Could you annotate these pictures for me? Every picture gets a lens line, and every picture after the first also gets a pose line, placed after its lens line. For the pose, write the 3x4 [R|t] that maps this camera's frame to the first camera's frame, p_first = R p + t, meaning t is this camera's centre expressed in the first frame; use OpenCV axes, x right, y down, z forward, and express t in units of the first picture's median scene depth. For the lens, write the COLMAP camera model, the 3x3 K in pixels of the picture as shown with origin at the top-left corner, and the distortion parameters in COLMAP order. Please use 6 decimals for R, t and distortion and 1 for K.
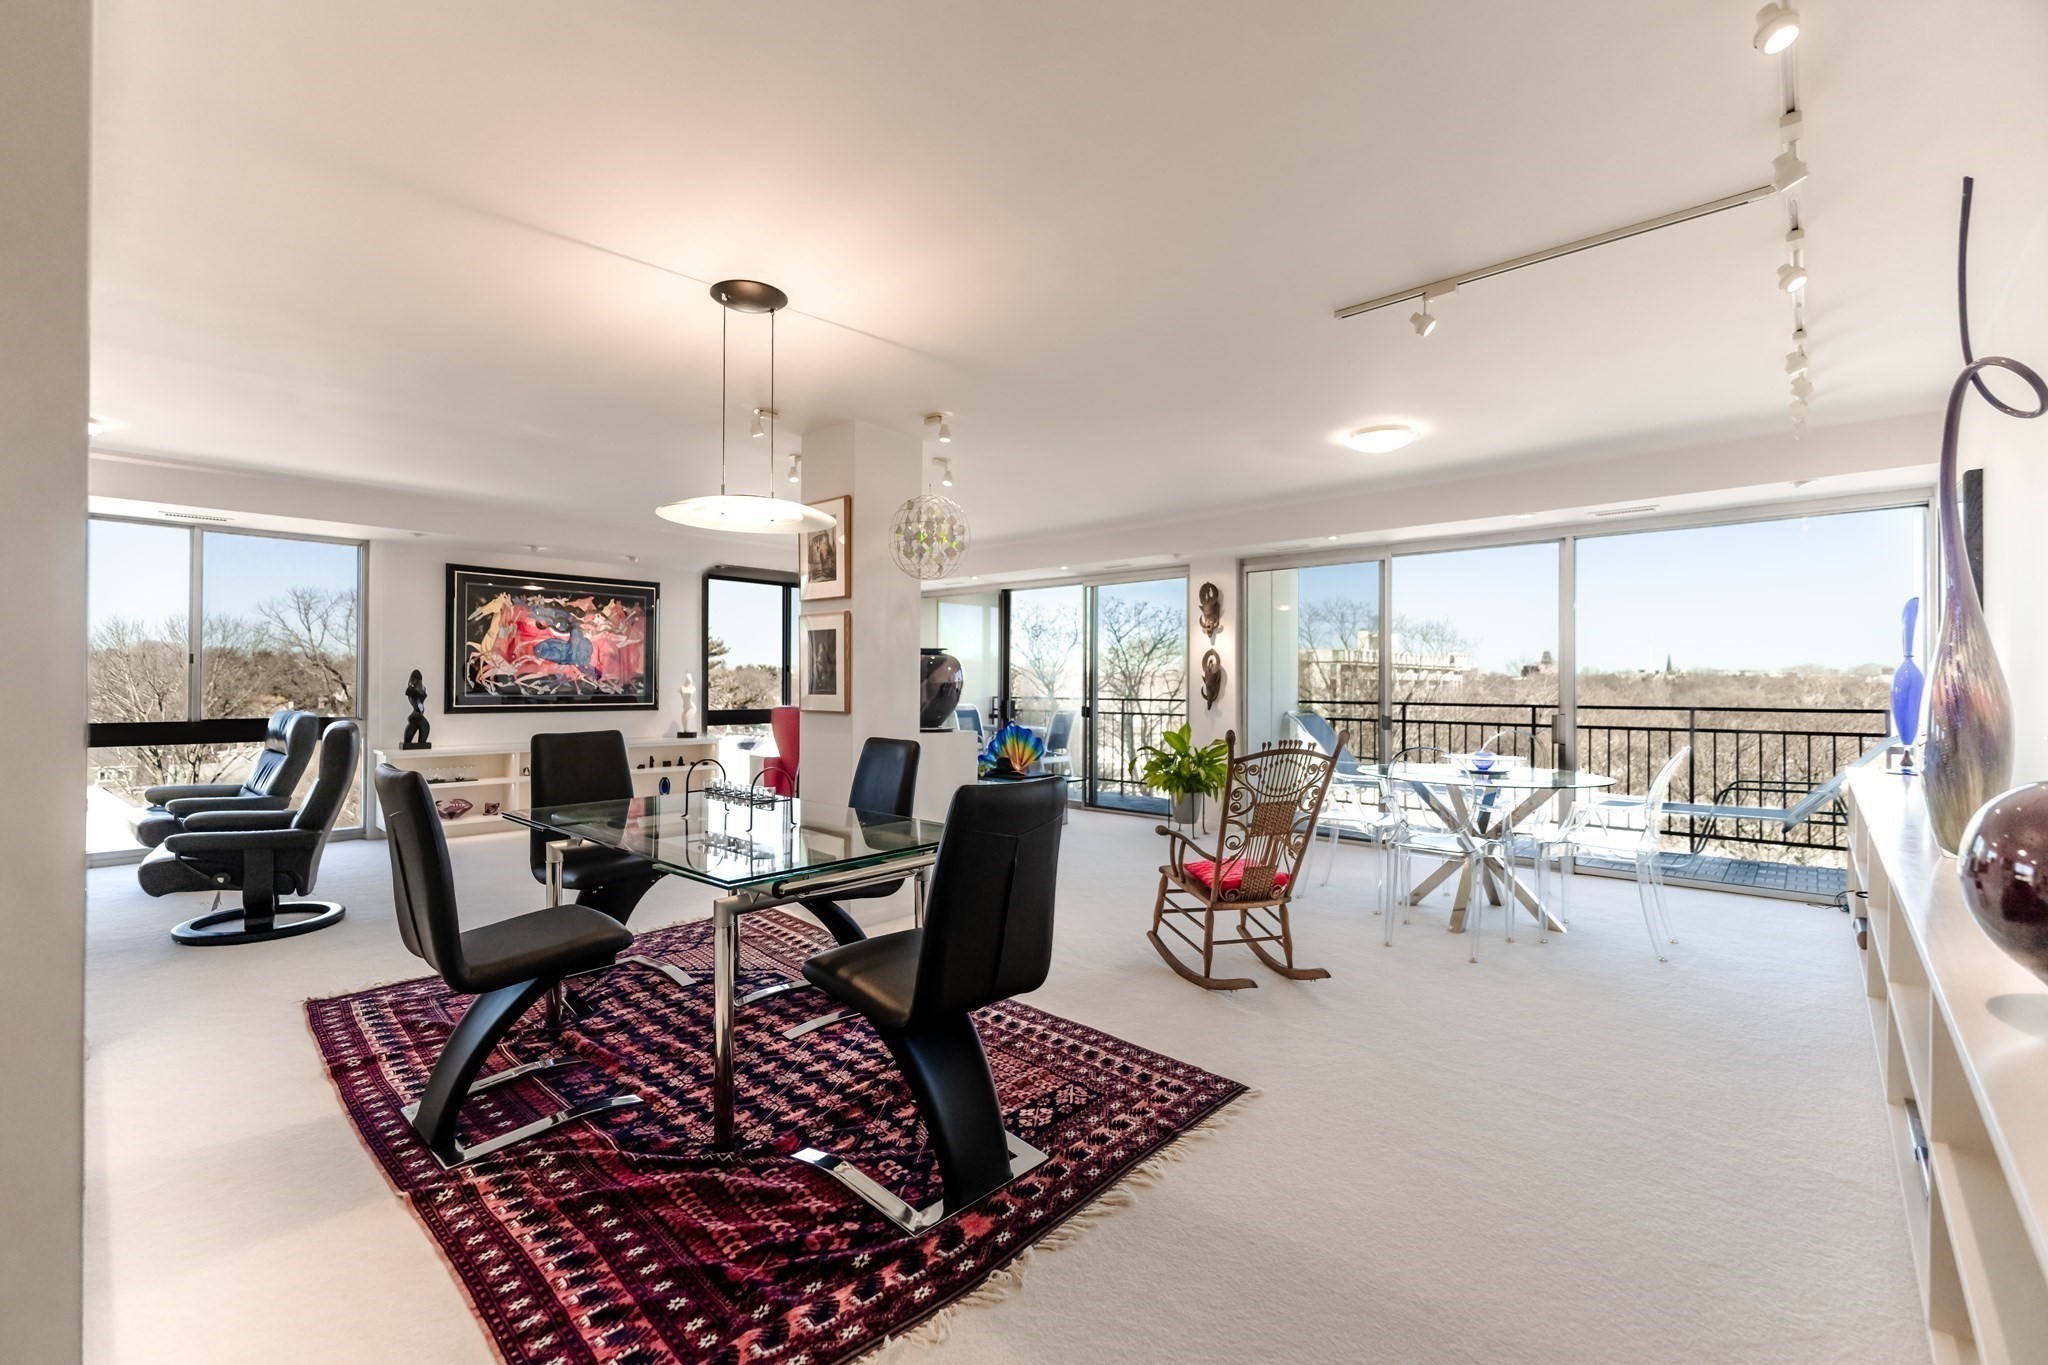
lens RADIAL K [[863.4, 0, 1024.5], [0, 863.4, 676.6], [0, 0, 1]] dist [-0.000054, -0.000009]
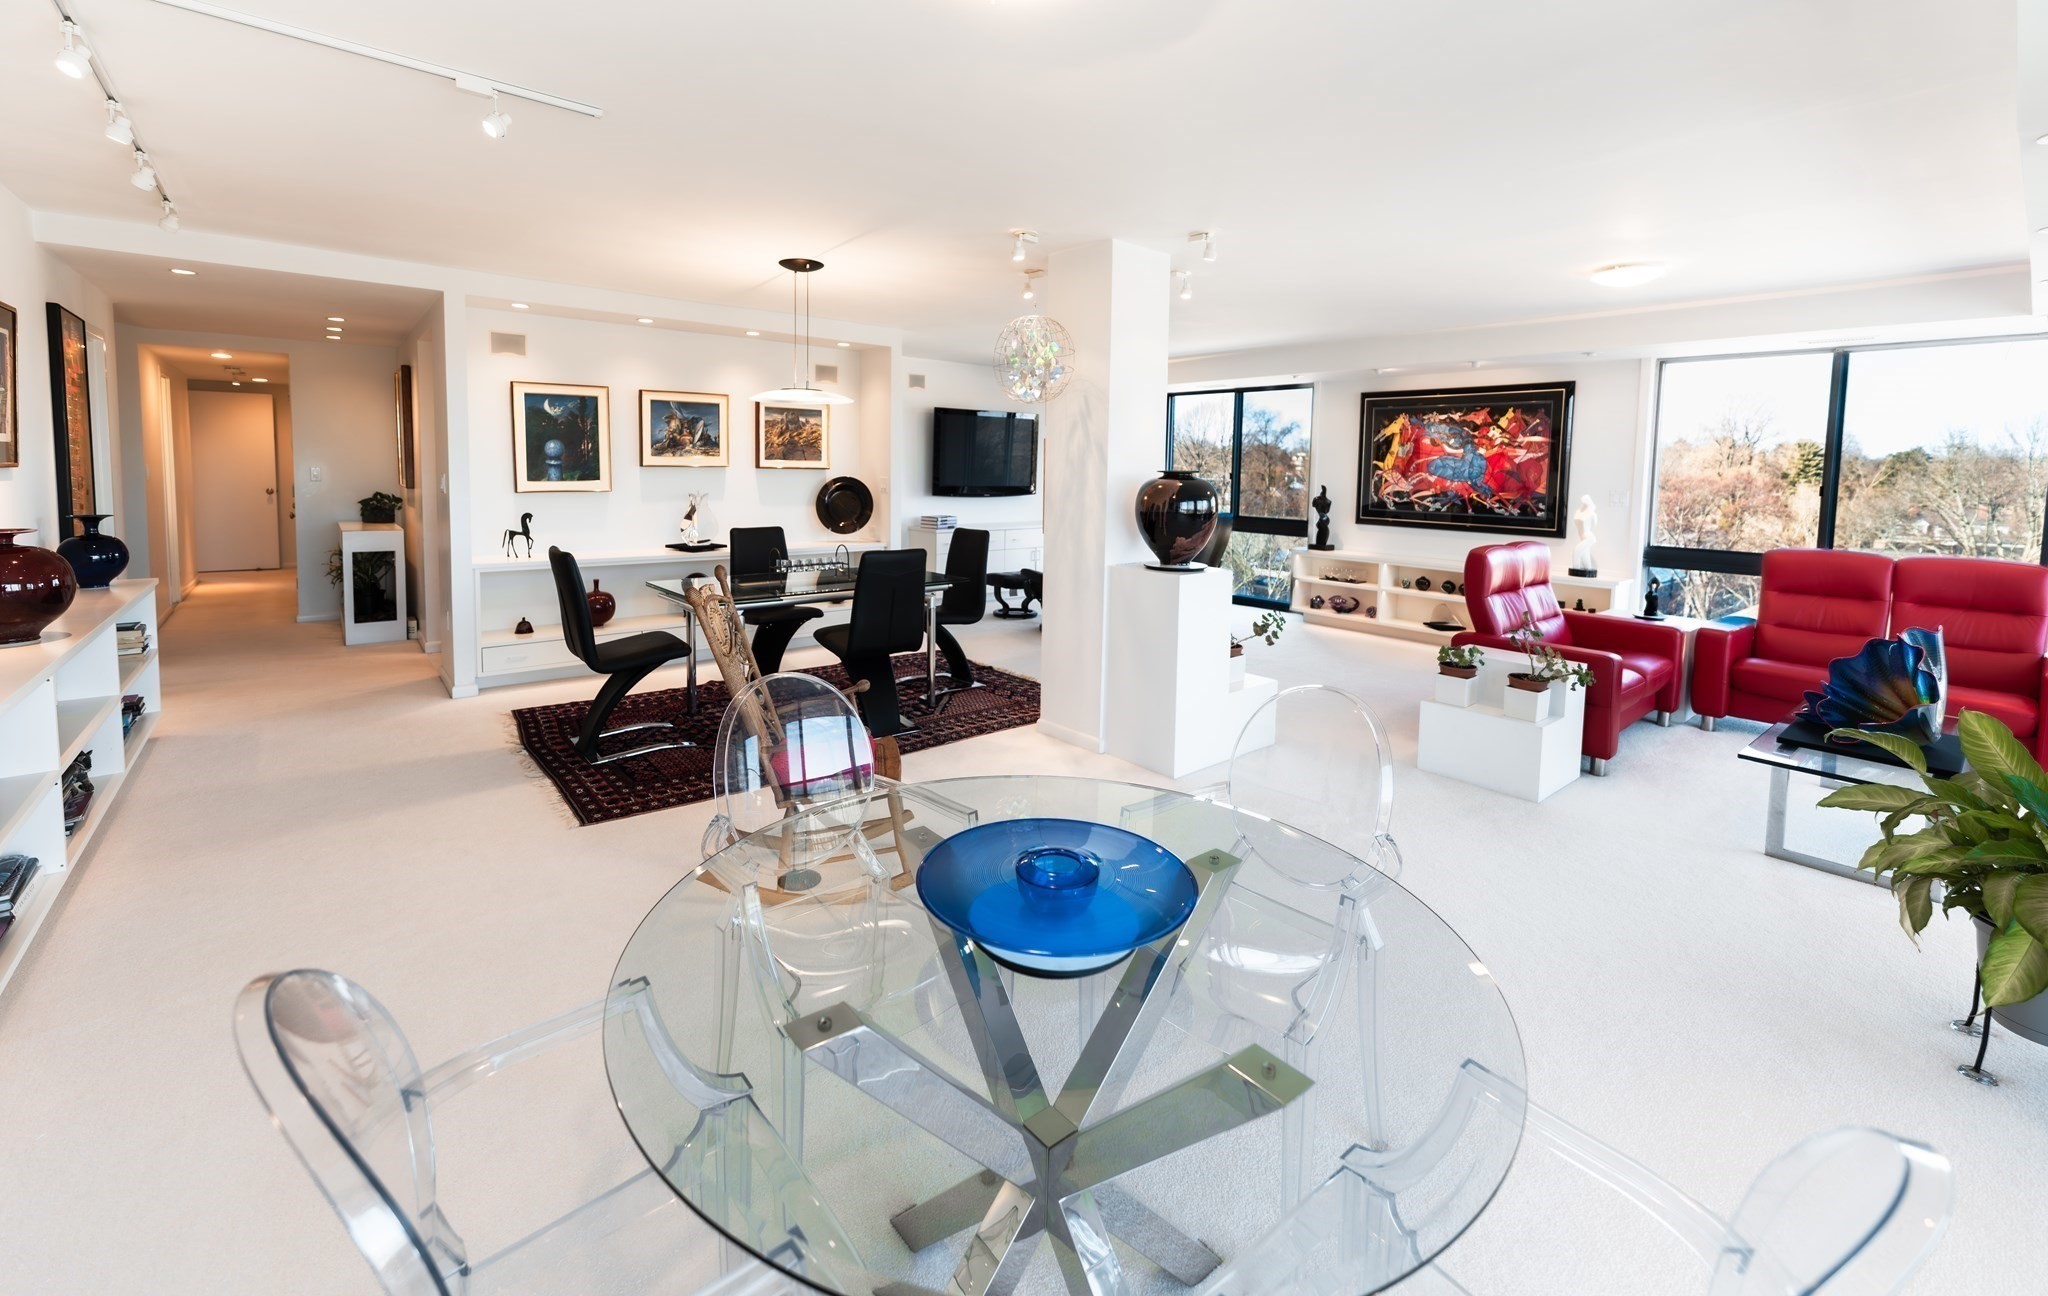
lens RADIAL K [[854.9, 0, 1001.3], [0, 854.9, 526.8], [0, 0, 1]] dist [0.000029, -0.000466]
pose [[-0.138208, 0.061617, -0.988485, 0.496196], [-0.017256, 0.997762, 0.064608, -0.017175], [0.990253, 0.025987, -0.136836, 0.640118]]
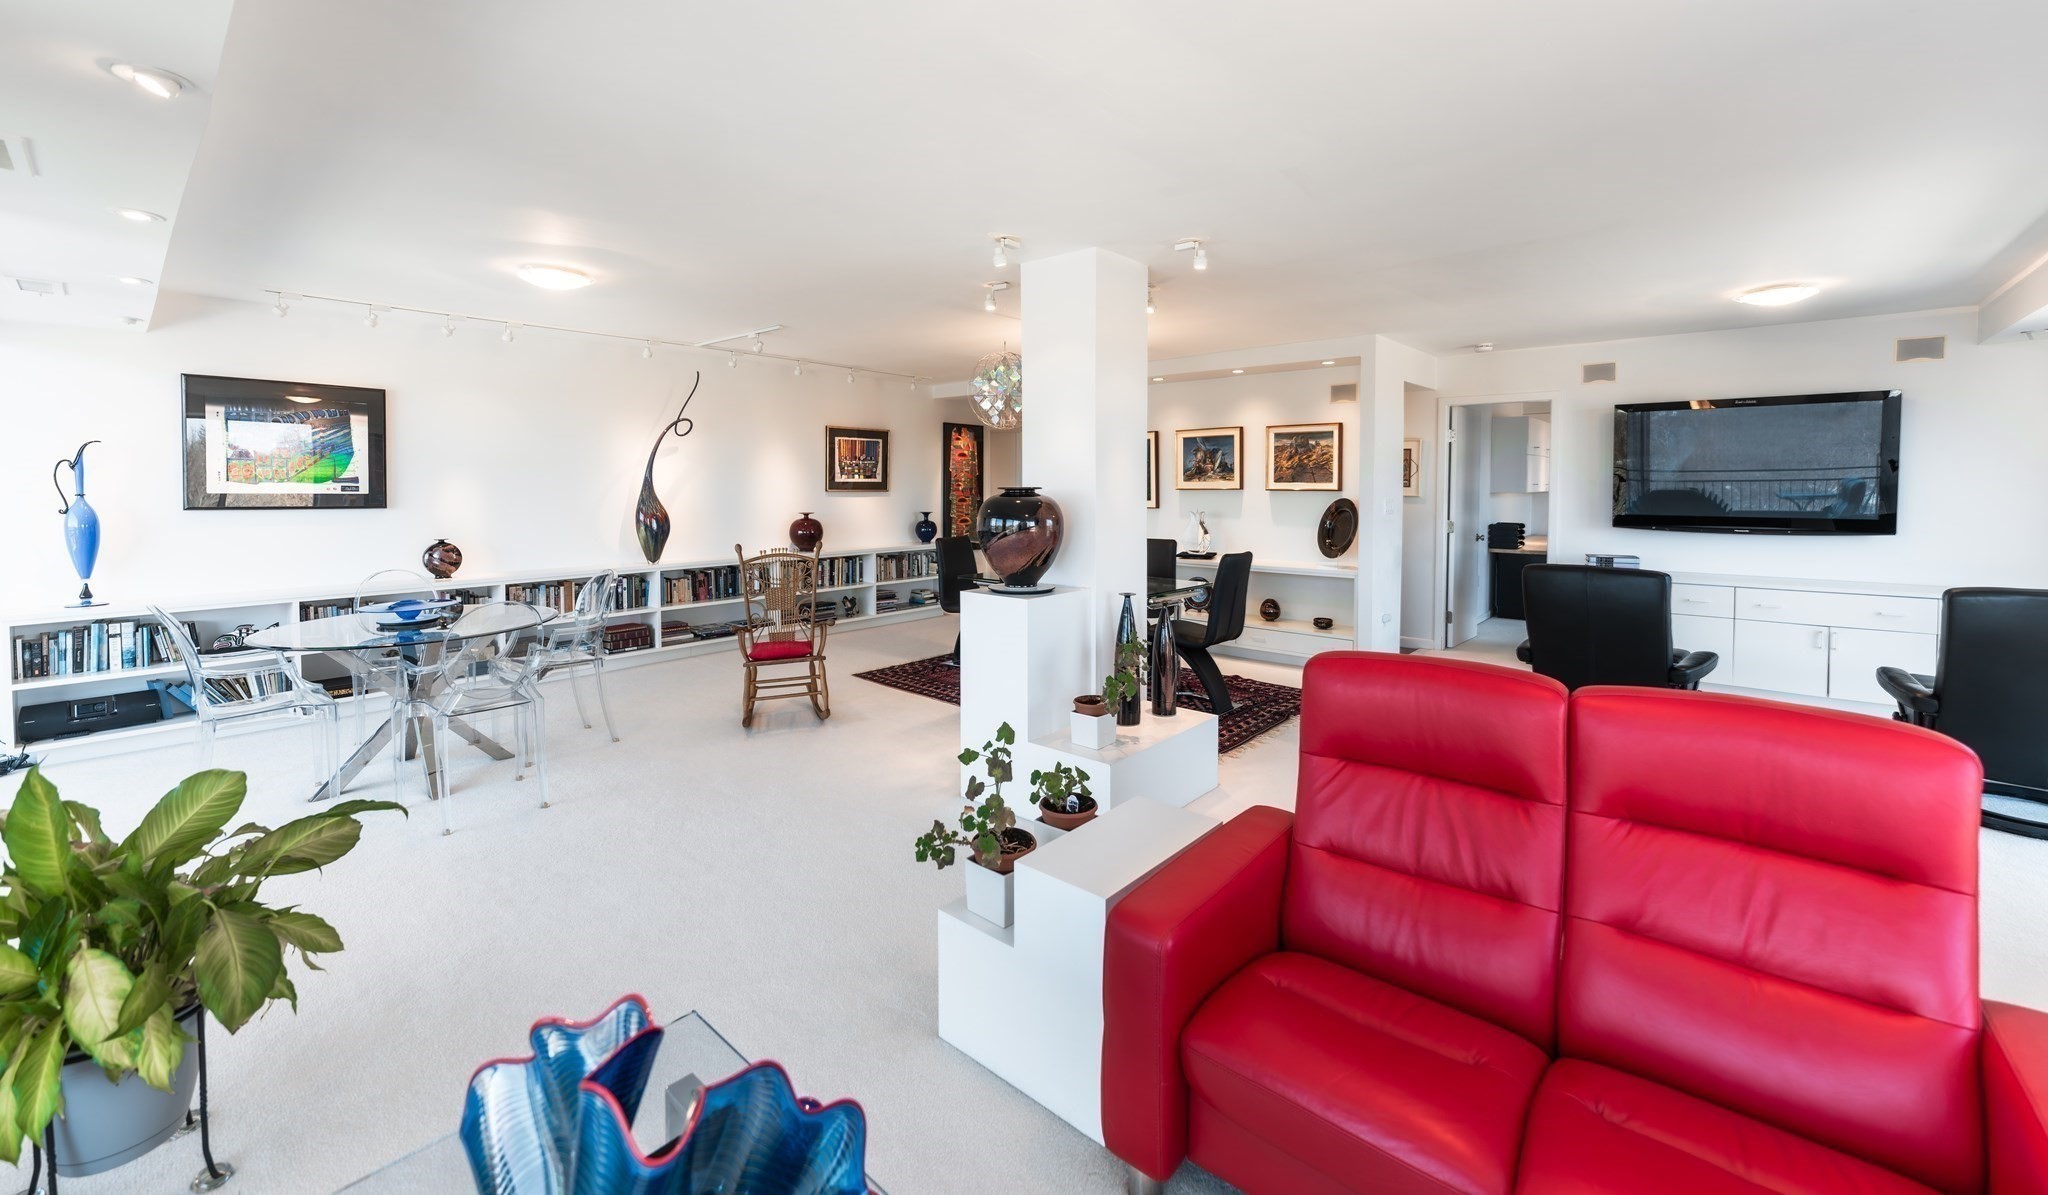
lens RADIAL K [[795.1, 0, 1021.5], [0, 795.1, 514.3], [0, 0, 1]] dist [-0.004528, -0.000112]
pose [[-0.999767, -0.005566, -0.020871, -0.028692], [-0.006340, 0.999288, 0.037180, -0.020806], [0.020649, 0.037303, -0.999091, 1.136759]]
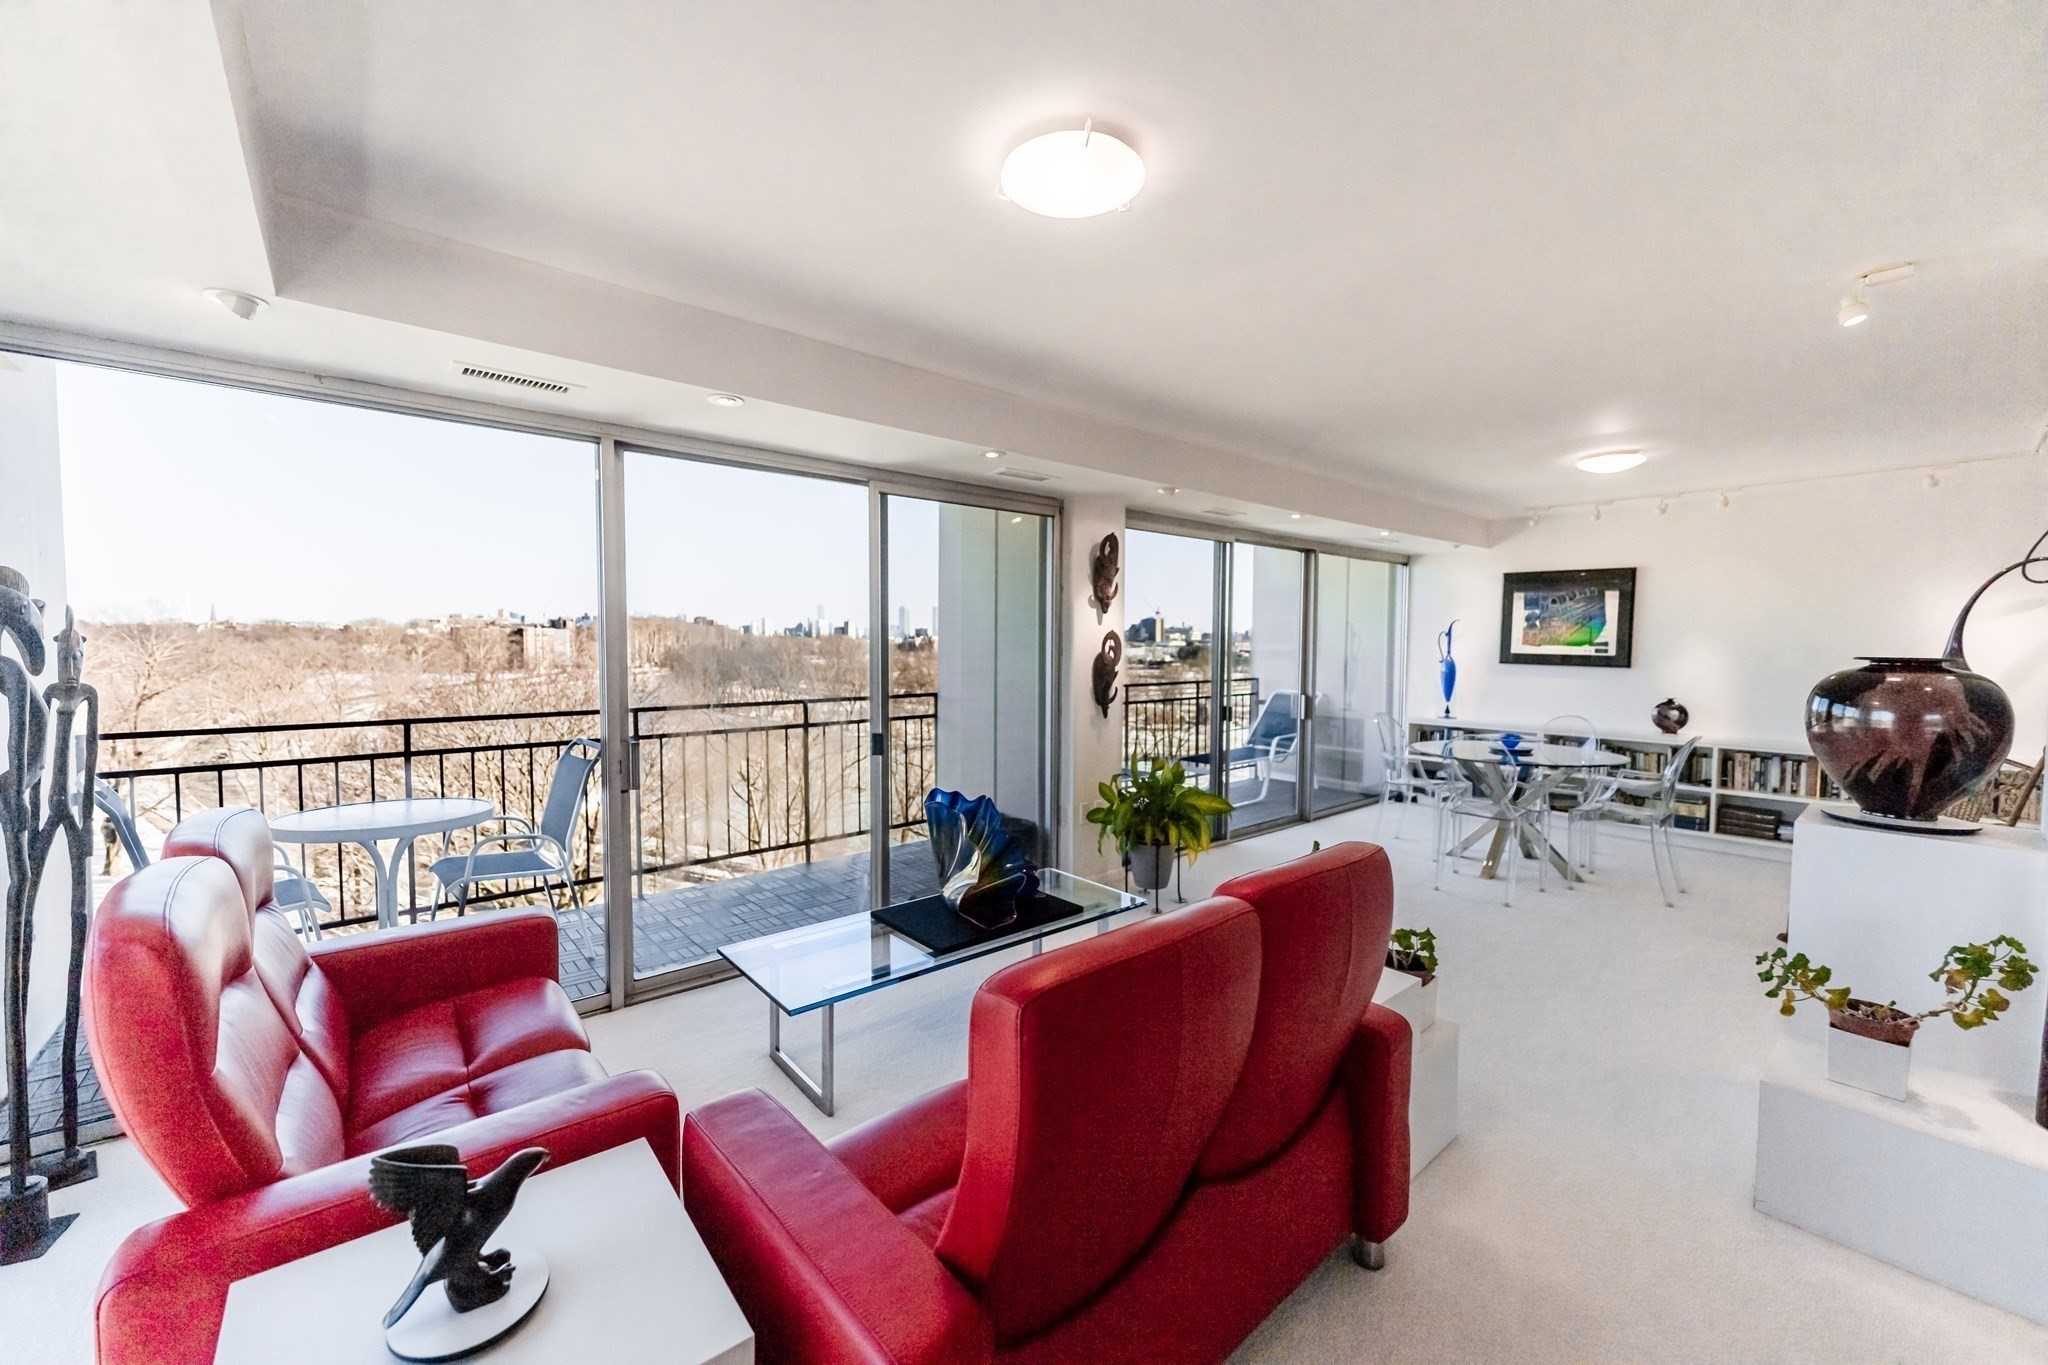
lens RADIAL K [[793.3, 0, 1012.4], [0, 793.3, 672.2], [0, 0, 1]] dist [-0.000049, -0.000809]
pose [[0.135577, -0.044332, 0.989774, -0.367030], [-0.008423, 0.998911, 0.045895, -0.024612], [-0.990731, -0.014560, 0.135056, 0.960089]]
